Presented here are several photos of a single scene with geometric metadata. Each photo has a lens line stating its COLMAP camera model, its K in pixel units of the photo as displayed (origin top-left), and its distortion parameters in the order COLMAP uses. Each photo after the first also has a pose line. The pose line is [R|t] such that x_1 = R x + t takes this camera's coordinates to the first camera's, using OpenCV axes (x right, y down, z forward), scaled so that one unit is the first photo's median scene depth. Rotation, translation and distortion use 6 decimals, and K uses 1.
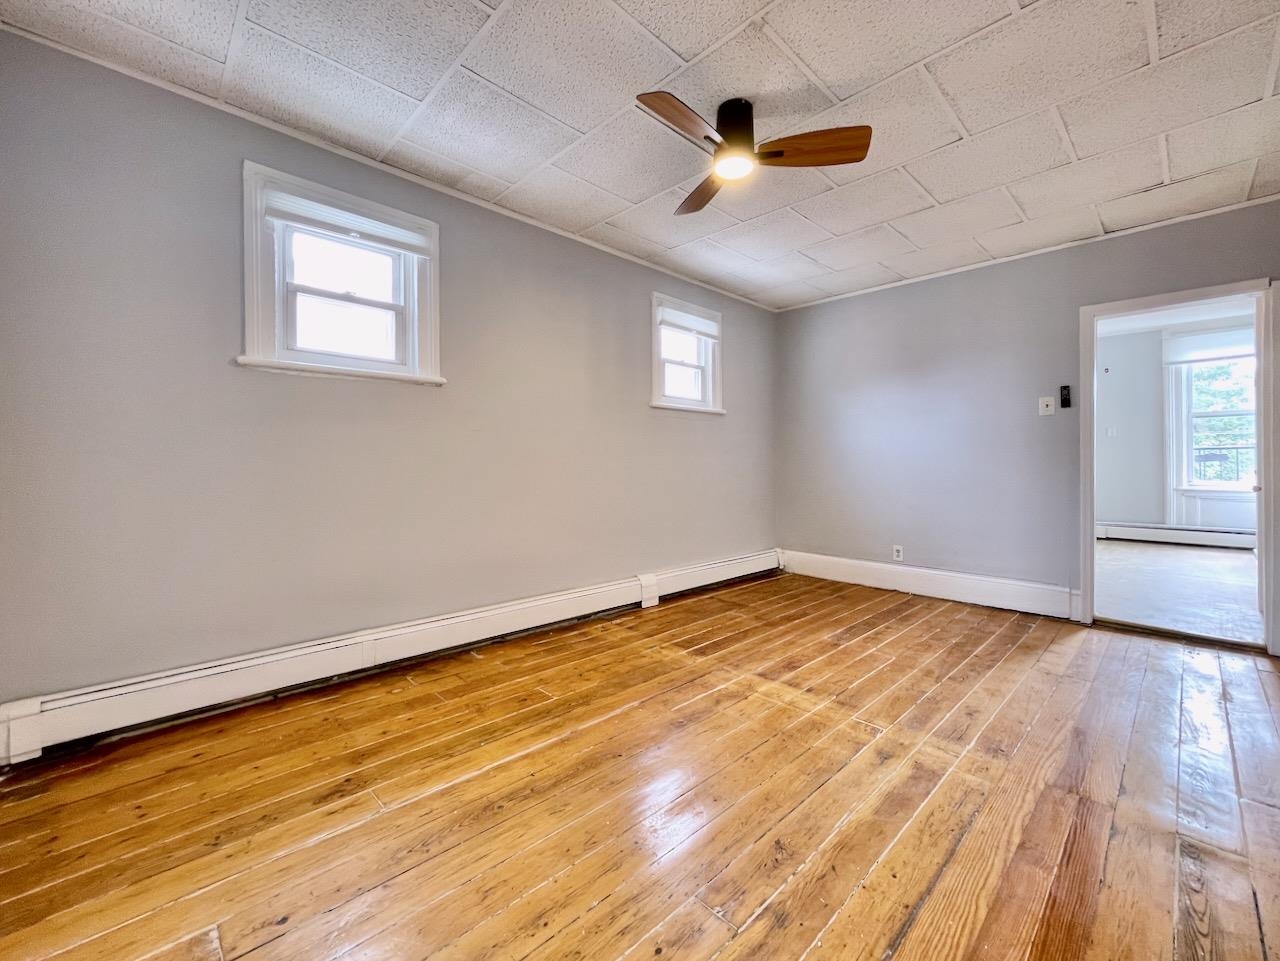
lens RADIAL K [[532.7, 0, 636.3], [0, 532.7, 469.4], [0, 0, 1]] dist [-0.000197, -0.000068]
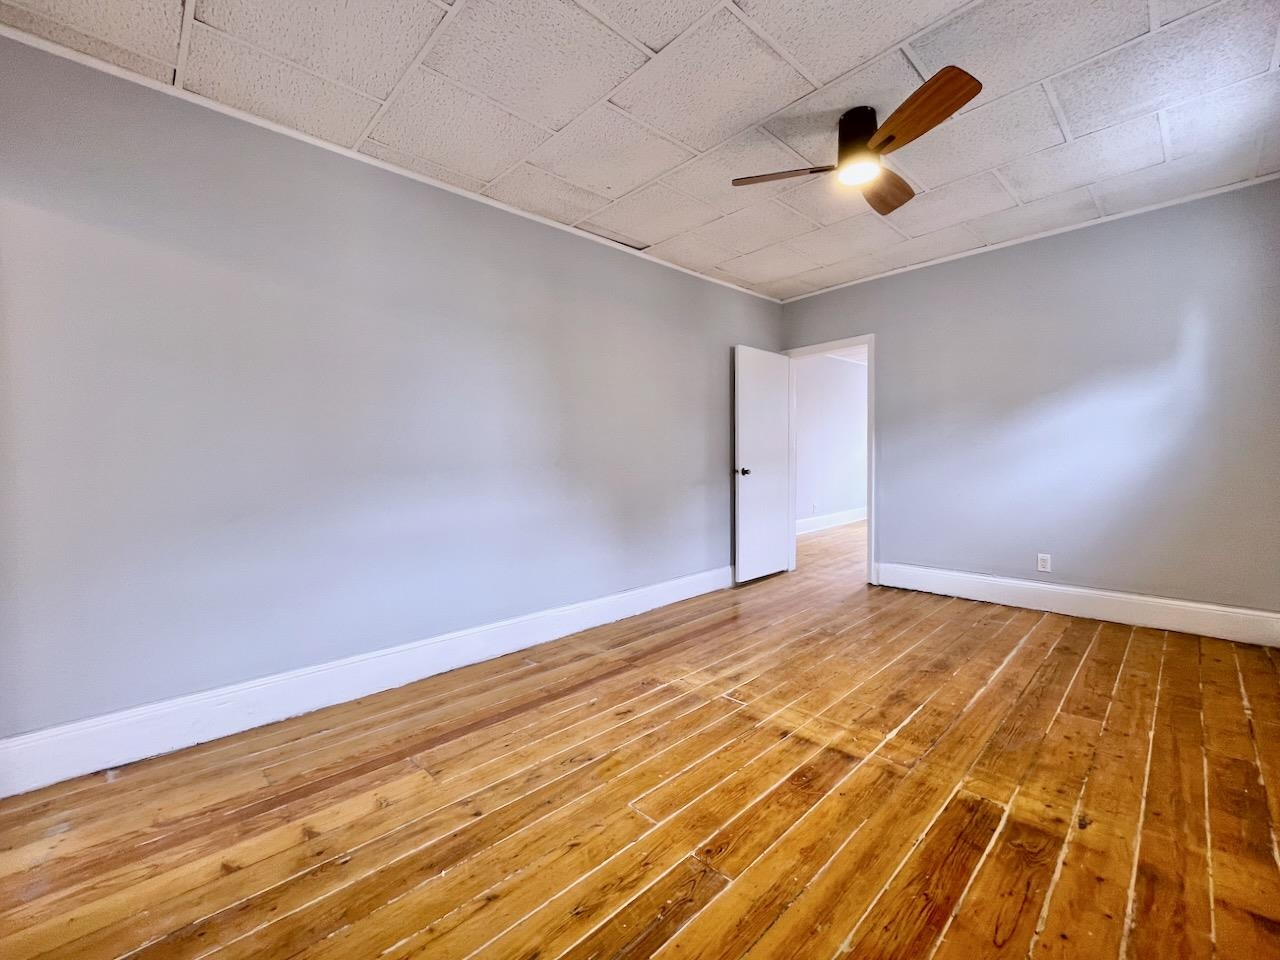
lens RADIAL K [[526.8, 0, 641.5], [0, 526.8, 468.4], [0, 0, 1]] dist [0.001235, -0.000038]
pose [[-0.999889, 0.014888, -0.000896, 0.489603], [0.014864, 0.999618, 0.023281, -0.023688], [0.001242, 0.023265, -0.999729, 1.637992]]
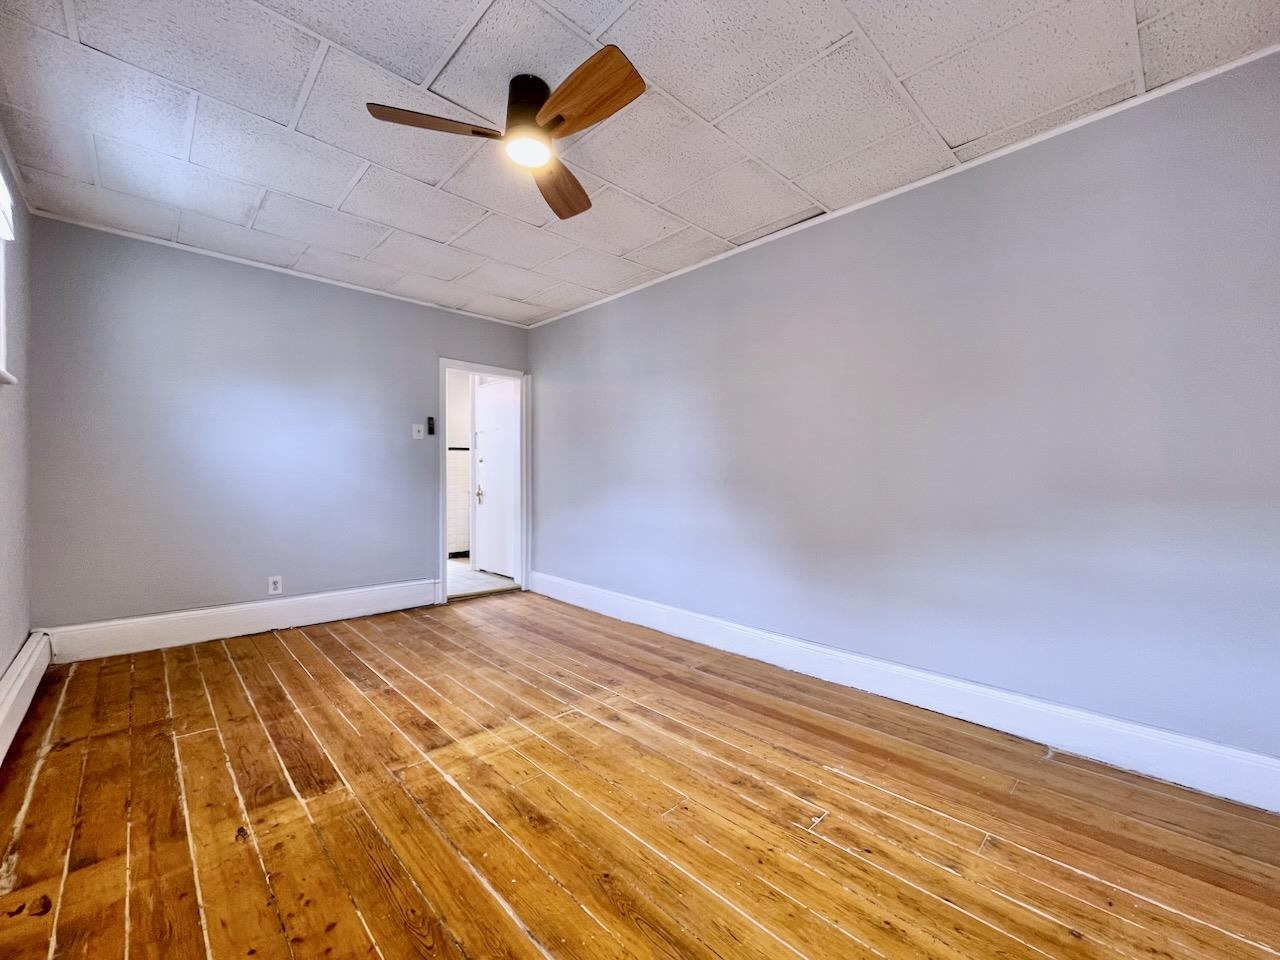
lens RADIAL K [[526.8, 0, 641.5], [0, 526.8, 468.4], [0, 0, 1]] dist [0.001235, -0.000038]
pose [[-0.003612, 0.012905, 0.999910, -0.551377], [0.002009, 0.999915, -0.012898, -0.026010], [-0.999991, 0.001962, -0.003638, 0.660342]]
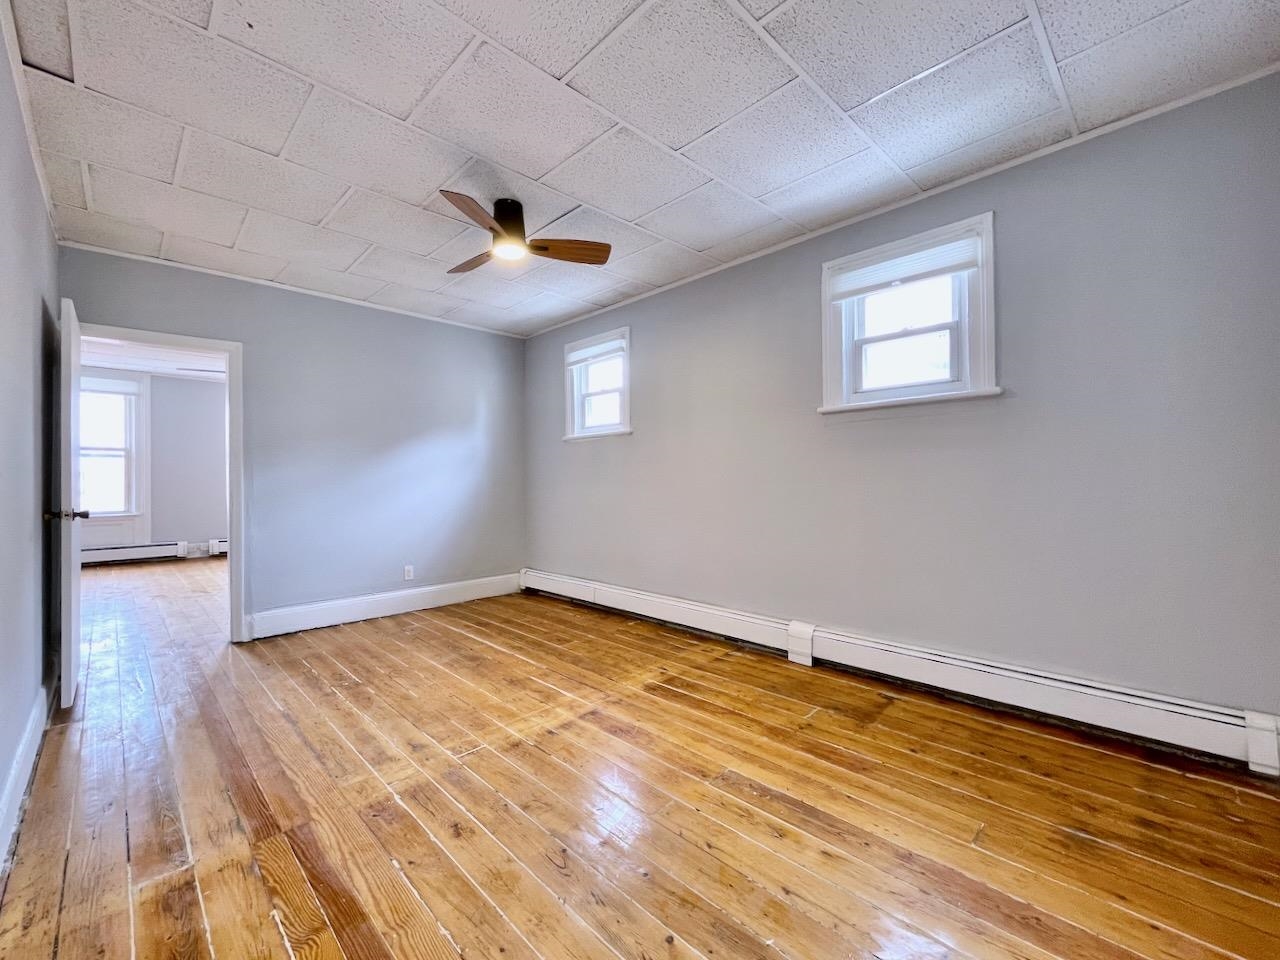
lens RADIAL K [[527.3, 0, 636.3], [0, 527.3, 483.7], [0, 0, 1]] dist [-0.002928, 0.000125]
pose [[0.013202, 0.006107, -0.999894, 1.132938], [0.004354, 0.999972, 0.006165, -0.028858], [0.999903, -0.004435, 0.013175, 1.026651]]
